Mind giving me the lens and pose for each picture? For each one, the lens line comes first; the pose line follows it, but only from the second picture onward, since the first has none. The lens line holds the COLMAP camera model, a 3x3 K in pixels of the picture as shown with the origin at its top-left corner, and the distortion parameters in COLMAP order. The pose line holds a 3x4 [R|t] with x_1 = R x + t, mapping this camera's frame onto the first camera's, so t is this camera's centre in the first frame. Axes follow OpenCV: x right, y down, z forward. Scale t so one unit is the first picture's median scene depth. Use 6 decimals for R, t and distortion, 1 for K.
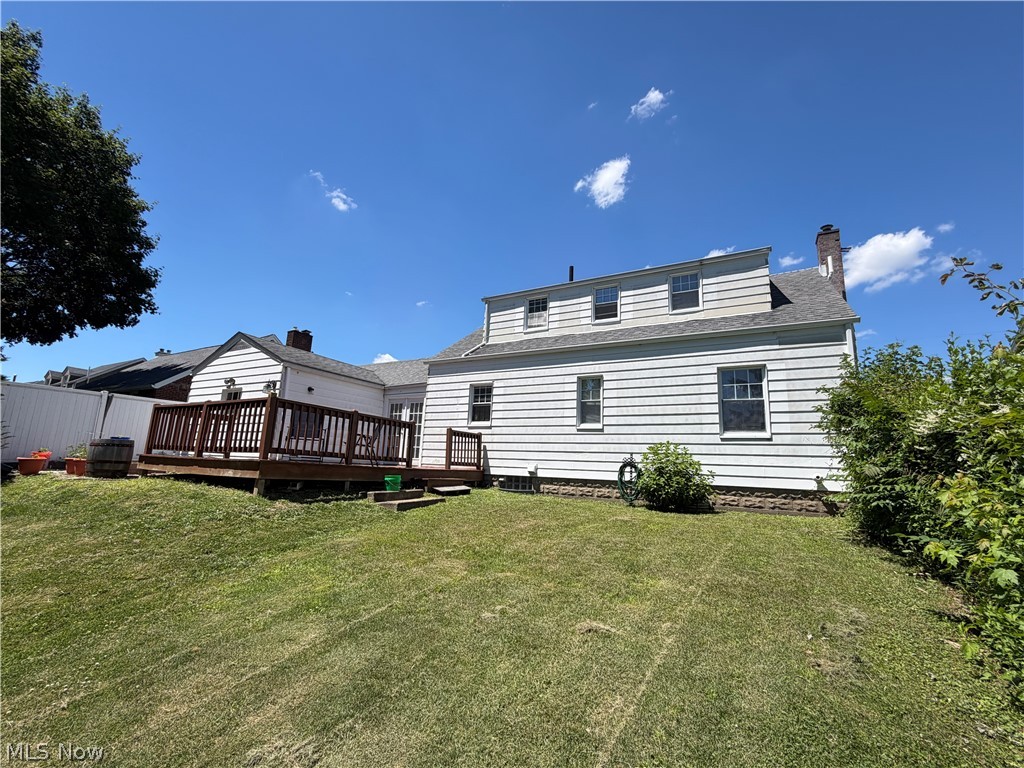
lens RADIAL K [[447.8, 0, 511.6], [0, 447.8, 381.4], [0, 0, 1]] dist [-0.000908, 0.001628]
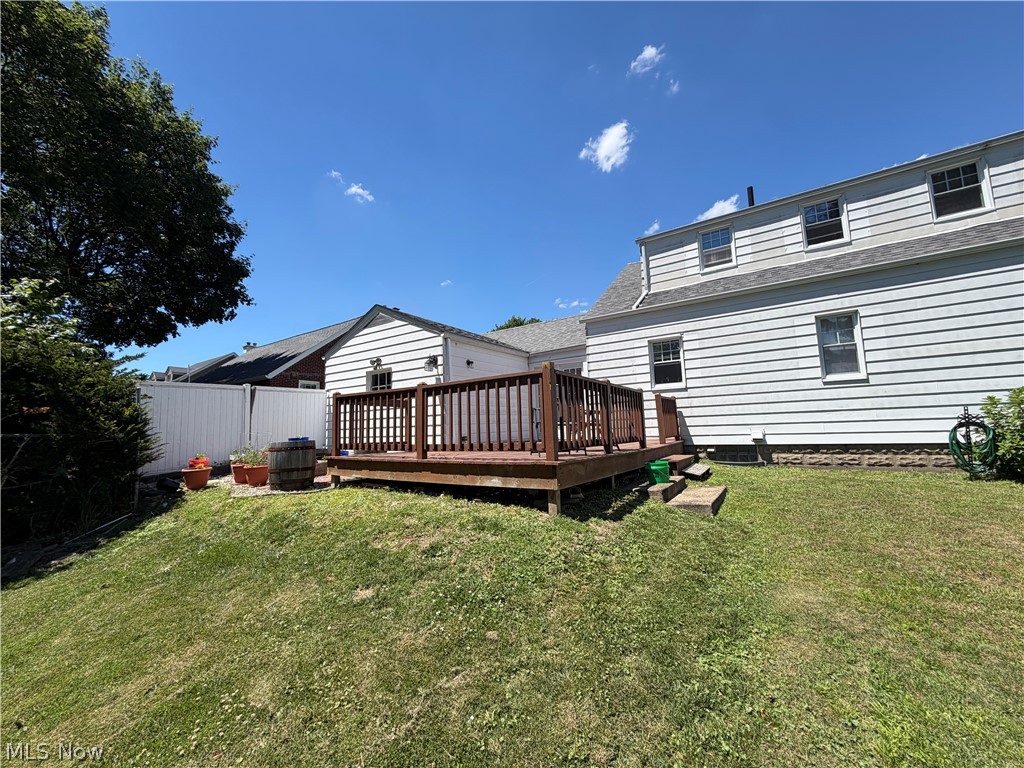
lens RADIAL K [[410.4, 0, 509.0], [0, 410.4, 383.8], [0, 0, 1]] dist [-0.000926, 0.000160]
pose [[0.993694, -0.082856, -0.075551, -0.344799], [0.088915, 0.992763, 0.080715, 0.001431], [0.068317, -0.086924, 0.993870, 0.237147]]
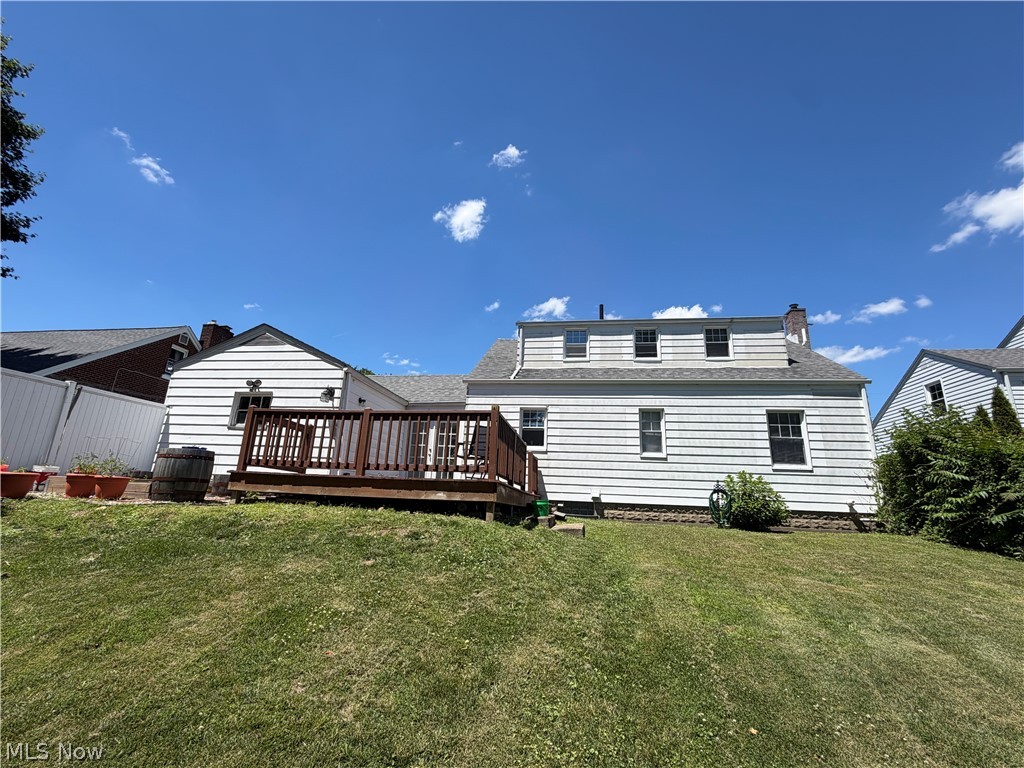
lens RADIAL K [[447.8, 0, 513.3], [0, 447.8, 382.0], [0, 0, 1]] dist [-0.000908, 0.001628]
pose [[0.937275, 0.091076, 0.336483, -0.508664], [-0.071278, 0.994944, -0.070758, 0.024274], [-0.341226, 0.042336, 0.939027, 0.086413]]
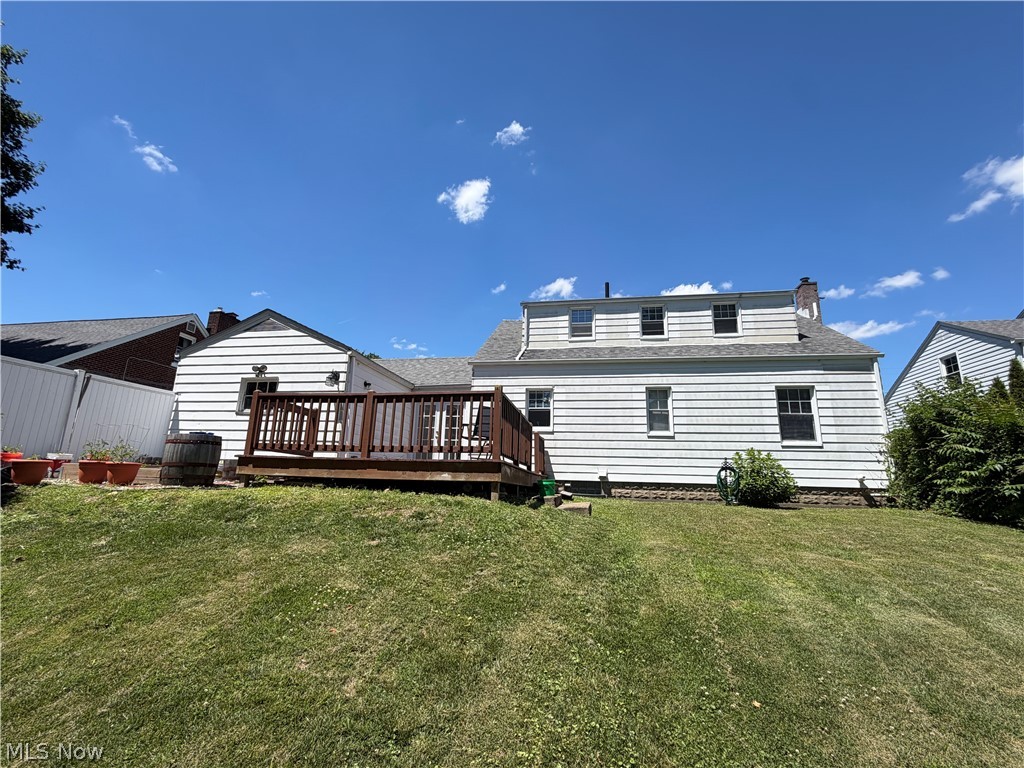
lens RADIAL K [[447.8, 0, 513.1], [0, 447.8, 381.9], [0, 0, 1]] dist [-0.000908, 0.001628]
pose [[0.944757, 0.060437, 0.322153, -0.500607], [-0.053481, 0.998106, -0.030408, 0.026865], [-0.323380, 0.011500, 0.946199, 0.089659]]
